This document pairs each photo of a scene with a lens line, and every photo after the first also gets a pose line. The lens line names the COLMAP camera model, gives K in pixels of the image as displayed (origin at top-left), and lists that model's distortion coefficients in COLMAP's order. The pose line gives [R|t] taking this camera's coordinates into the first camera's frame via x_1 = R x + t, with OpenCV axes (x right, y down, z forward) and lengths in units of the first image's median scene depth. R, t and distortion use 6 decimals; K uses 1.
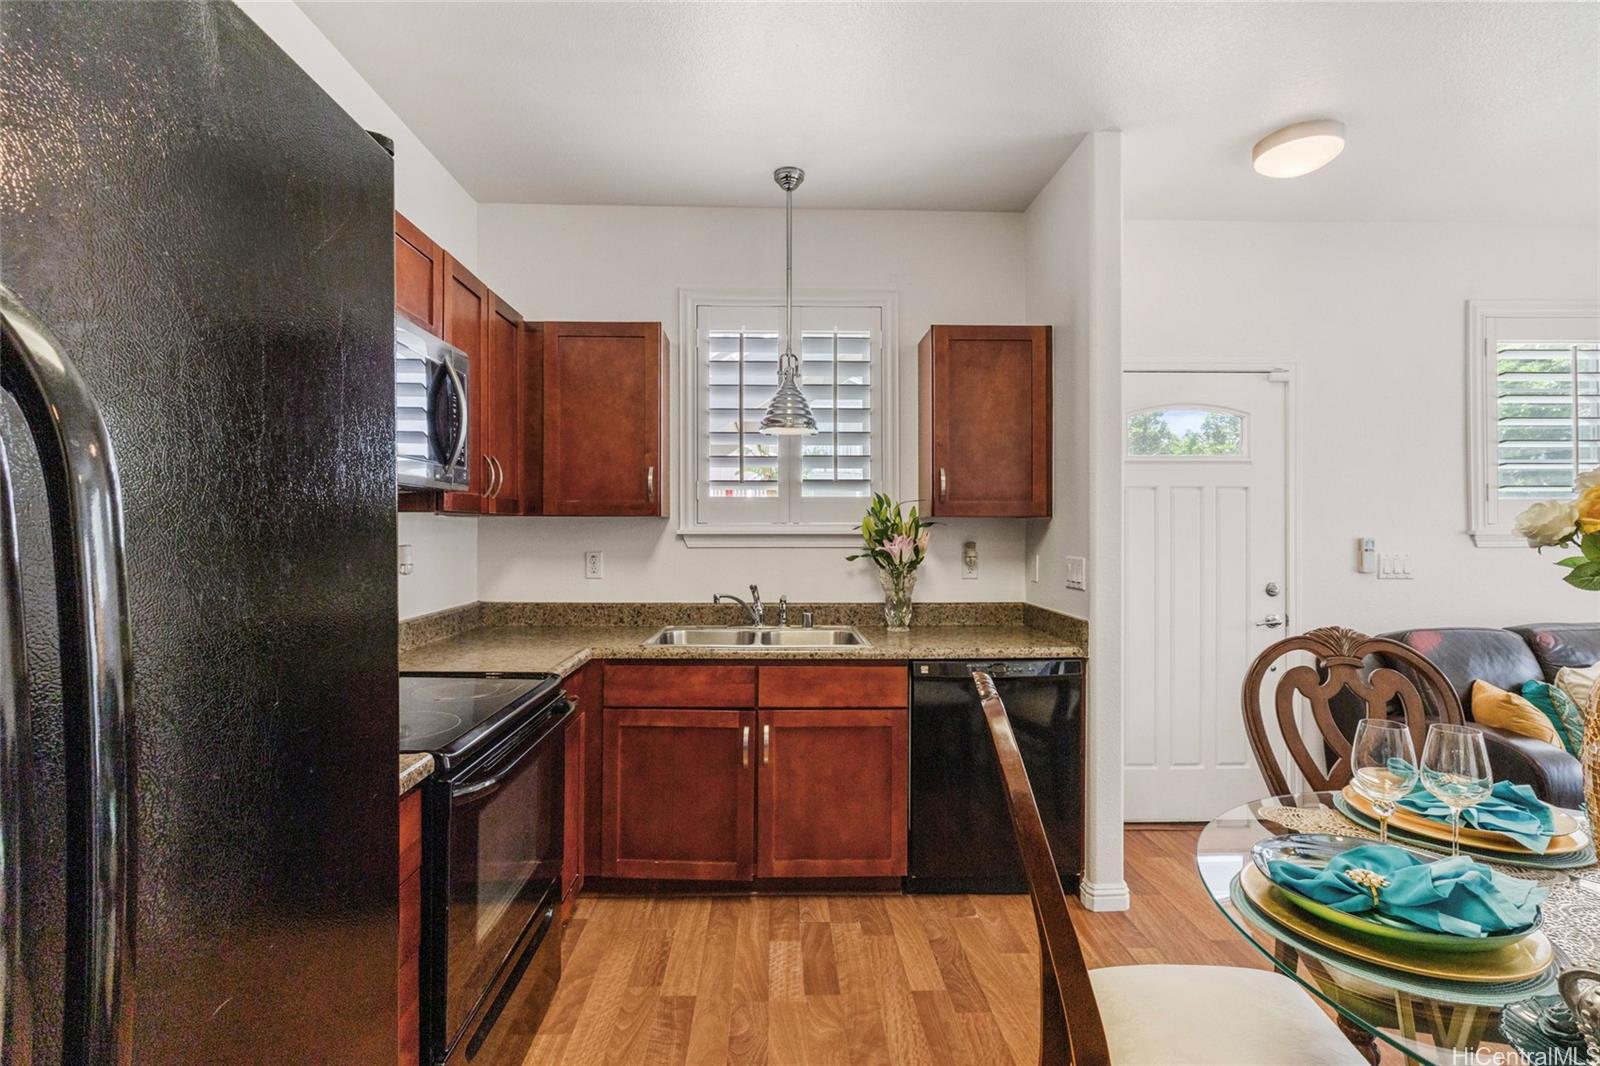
lens RADIAL K [[737.0, 0, 800.5], [0, 737.0, 533.5], [0, 0, 1]] dist [0.001954, 0.001046]
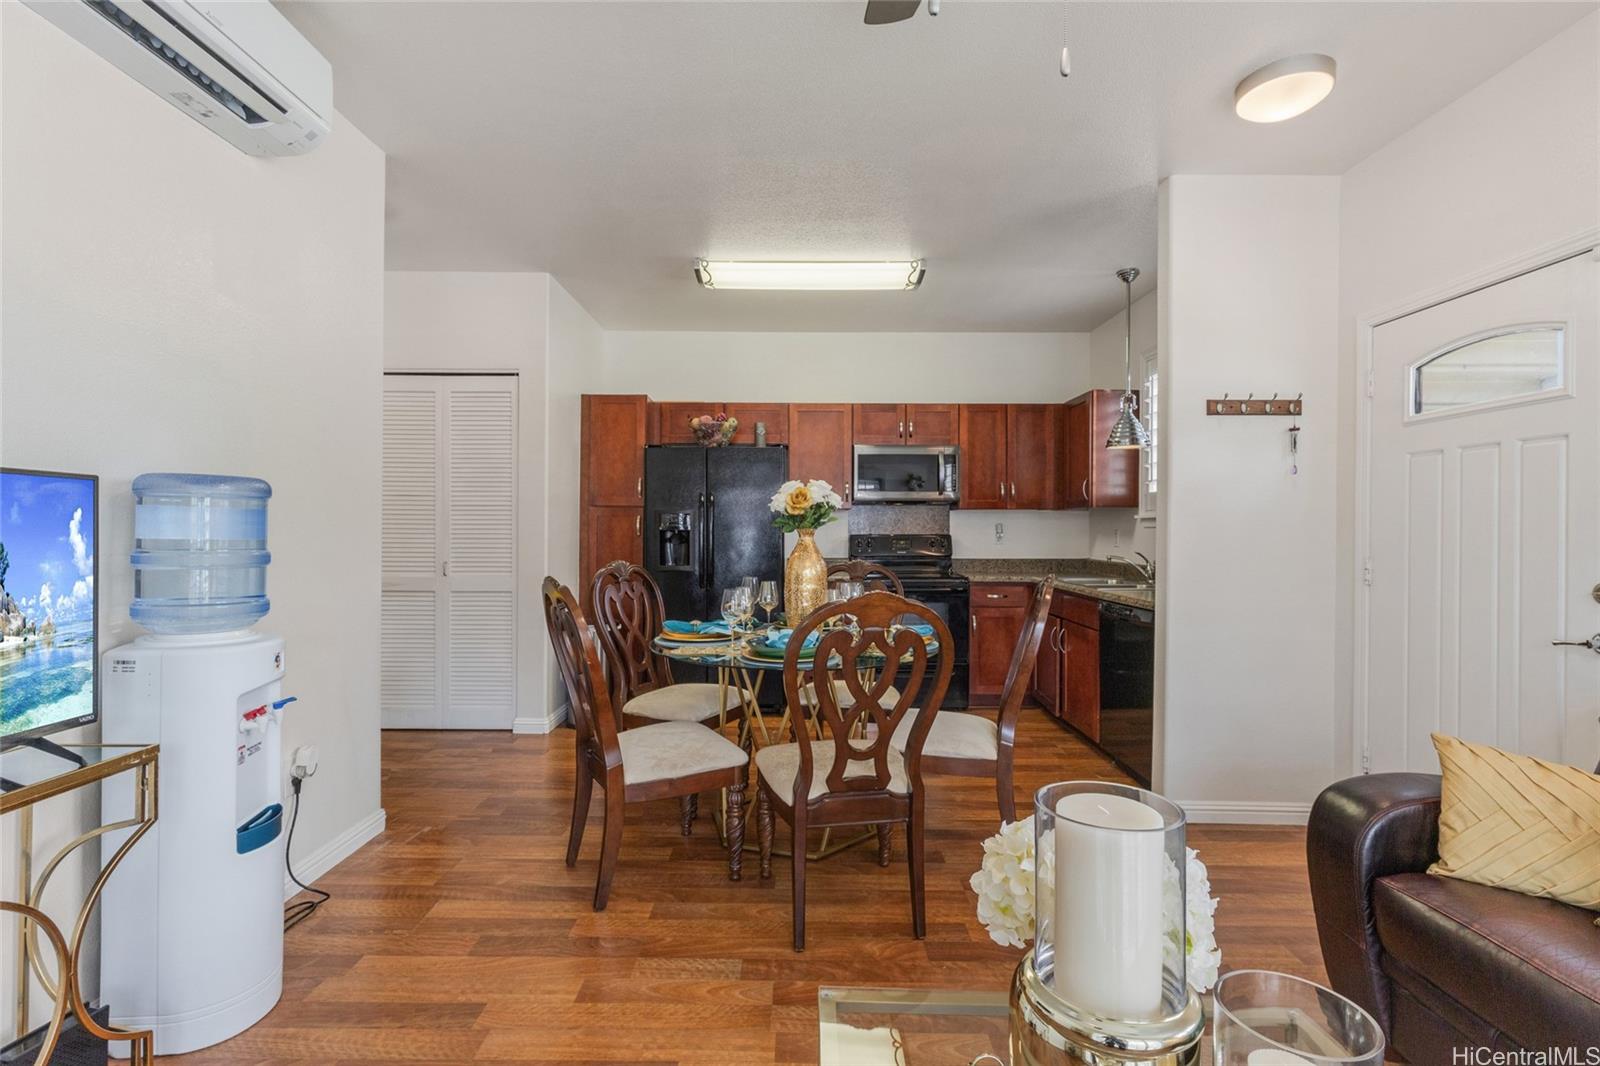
lens RADIAL K [[737.0, 0, 798.2], [0, 737.0, 530.7], [0, 0, 1]] dist [0.001954, 0.001046]
pose [[-0.026031, 0.001898, -0.999659, 1.311237], [0.000543, 0.999998, 0.001884, 0.021560], [0.999661, -0.000494, -0.026032, 0.346506]]
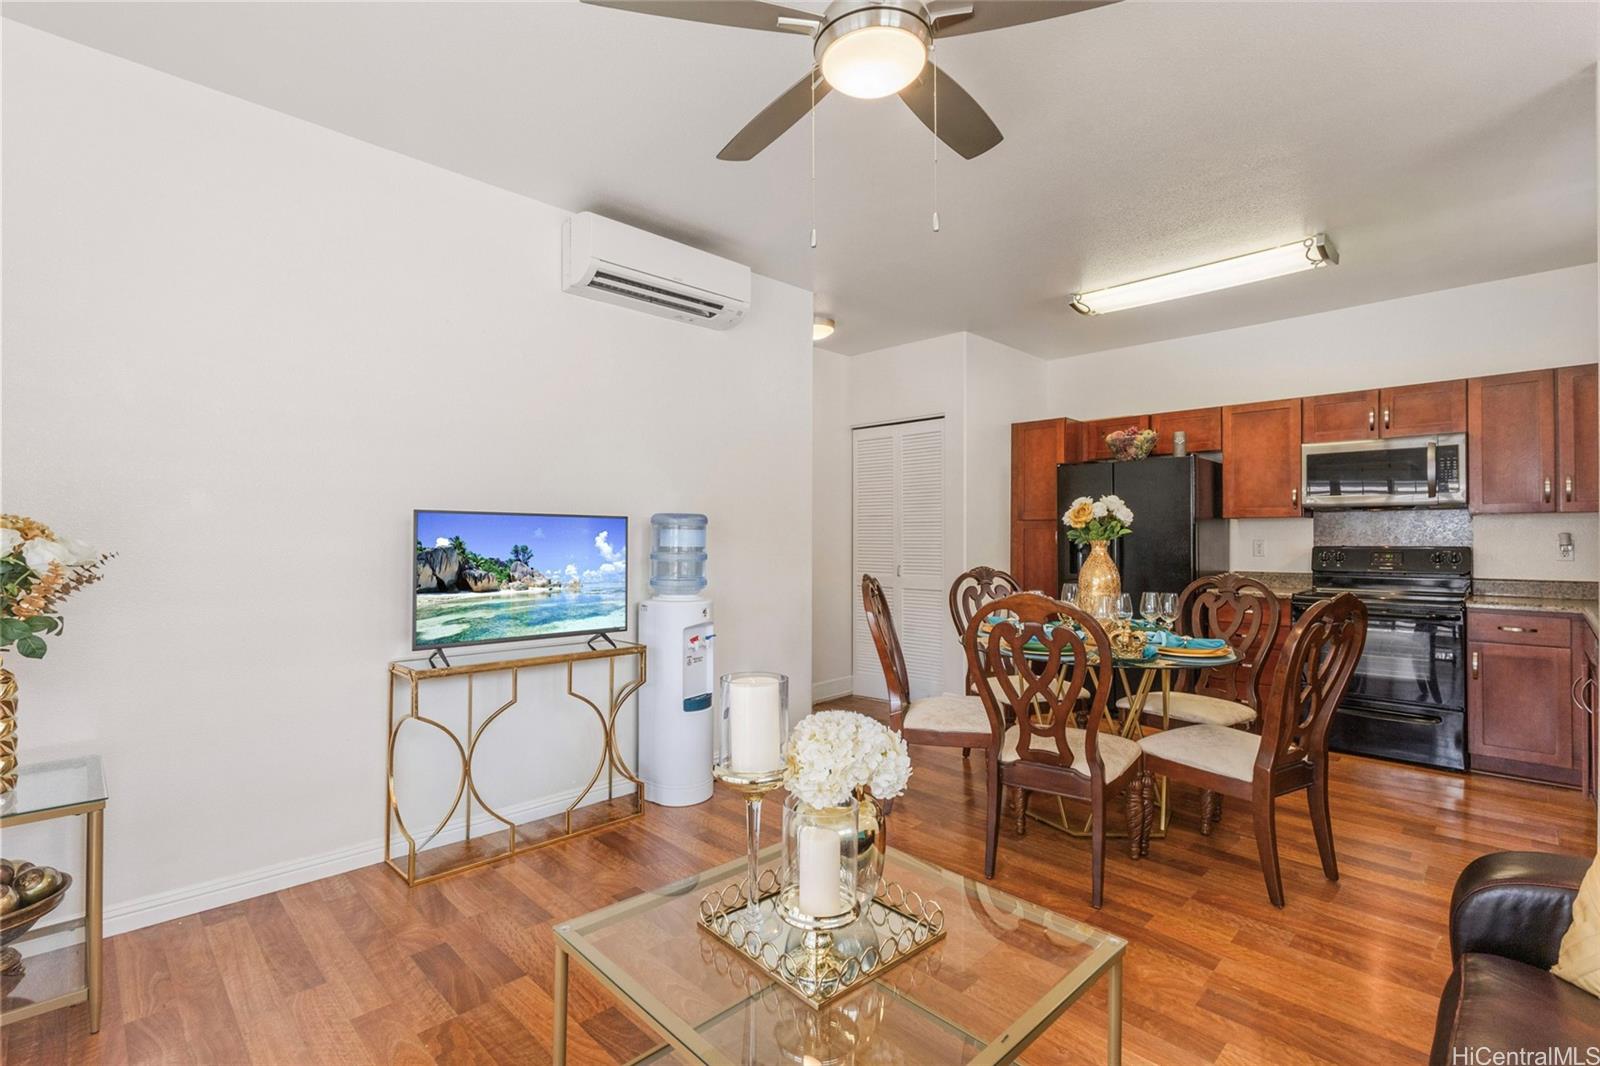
lens RADIAL K [[737.0, 0, 800.2], [0, 737.0, 532.1], [0, 0, 1]] dist [0.001954, 0.001046]
pose [[-0.725133, -0.007425, -0.688569, 1.375097], [0.001476, 0.999923, -0.012337, 0.021727], [0.688607, -0.009962, -0.725066, 0.789932]]
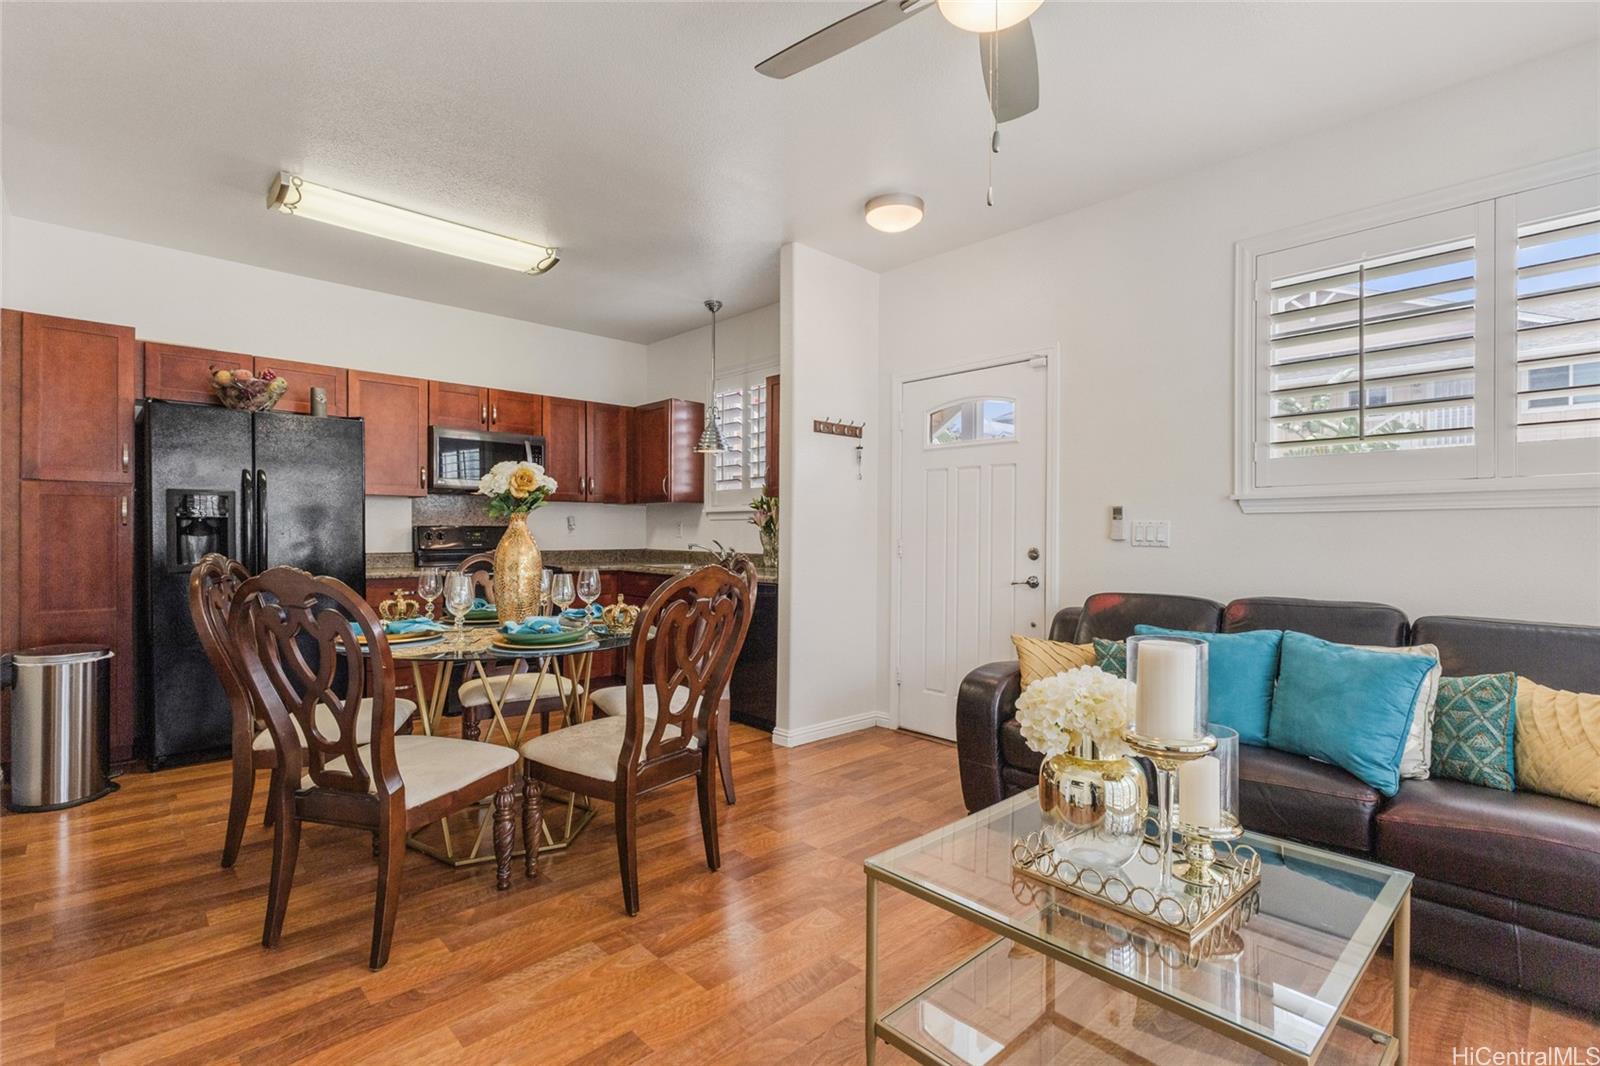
lens RADIAL K [[737.0, 0, 793.5], [0, 737.0, 537.5], [0, 0, 1]] dist [0.001954, 0.001046]
pose [[0.667907, 0.008429, -0.744197, 1.257609], [-0.000786, 0.999943, 0.010620, 0.040754], [0.744244, -0.006508, 0.667876, -0.017141]]
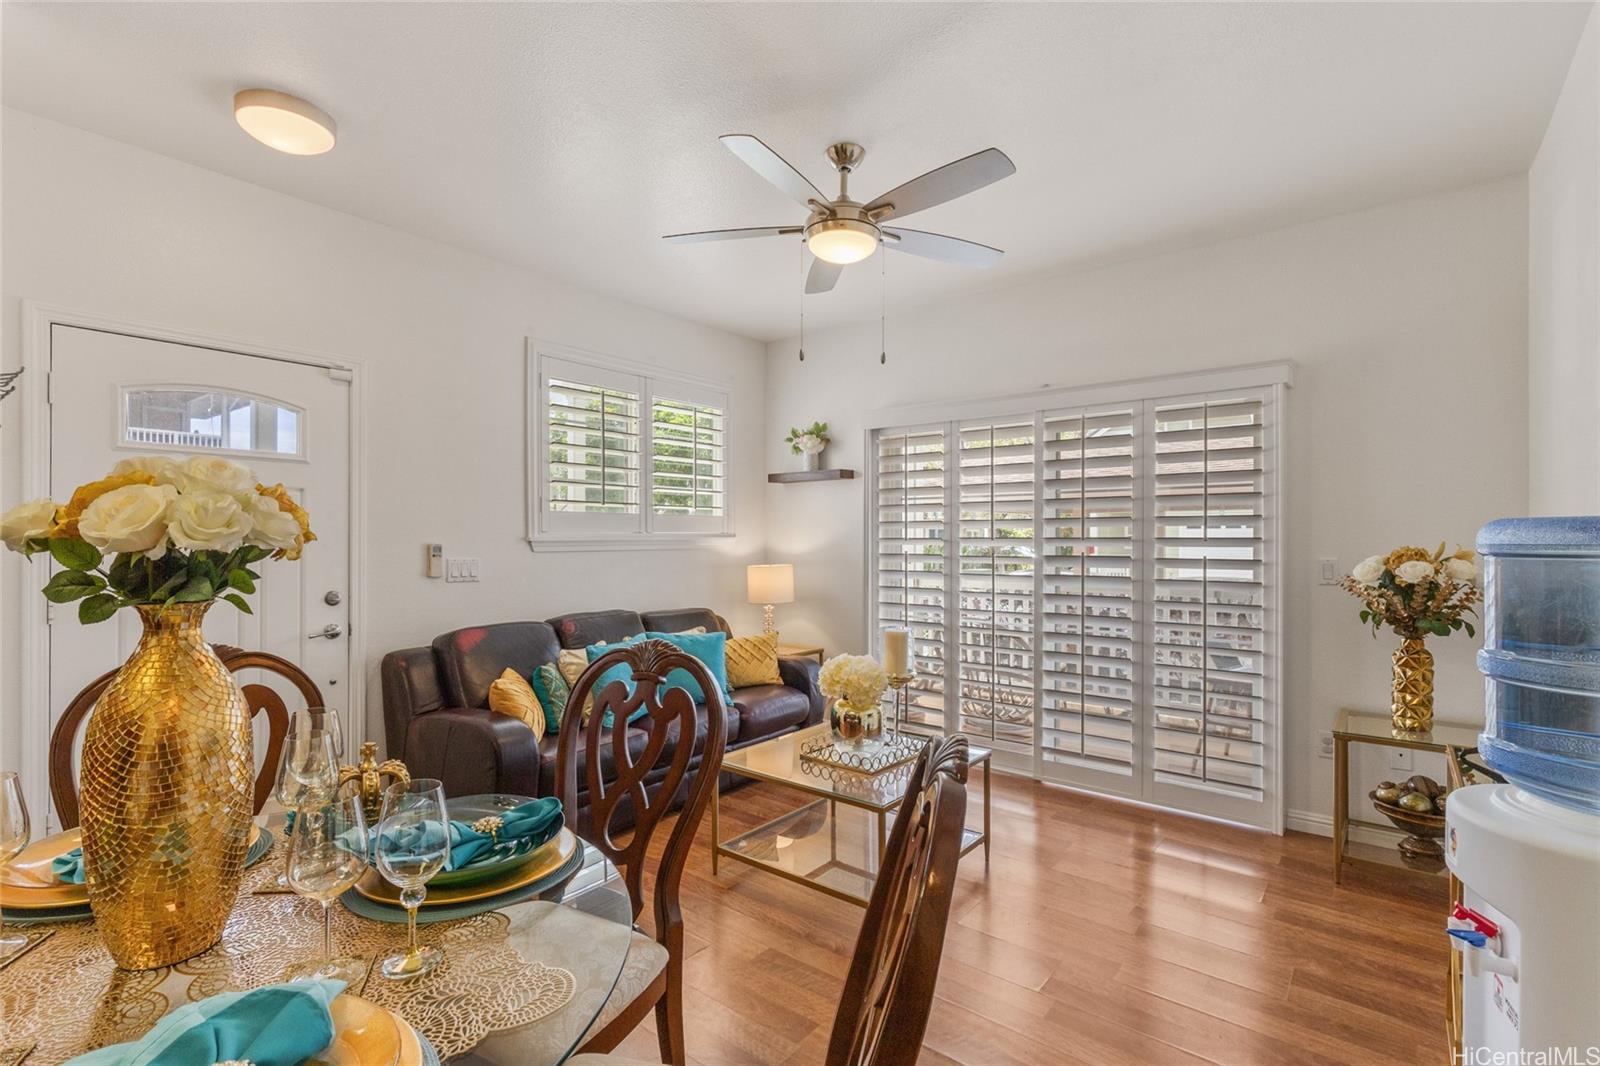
lens RADIAL K [[737.0, 0, 794.0], [0, 737.0, 539.4], [0, 0, 1]] dist [0.001954, 0.001046]
pose [[0.658676, 0.003992, 0.752416, 0.325069], [-0.005720, 0.999984, -0.000298, -0.002769], [-0.752405, -0.004107, 0.658688, -0.070440]]
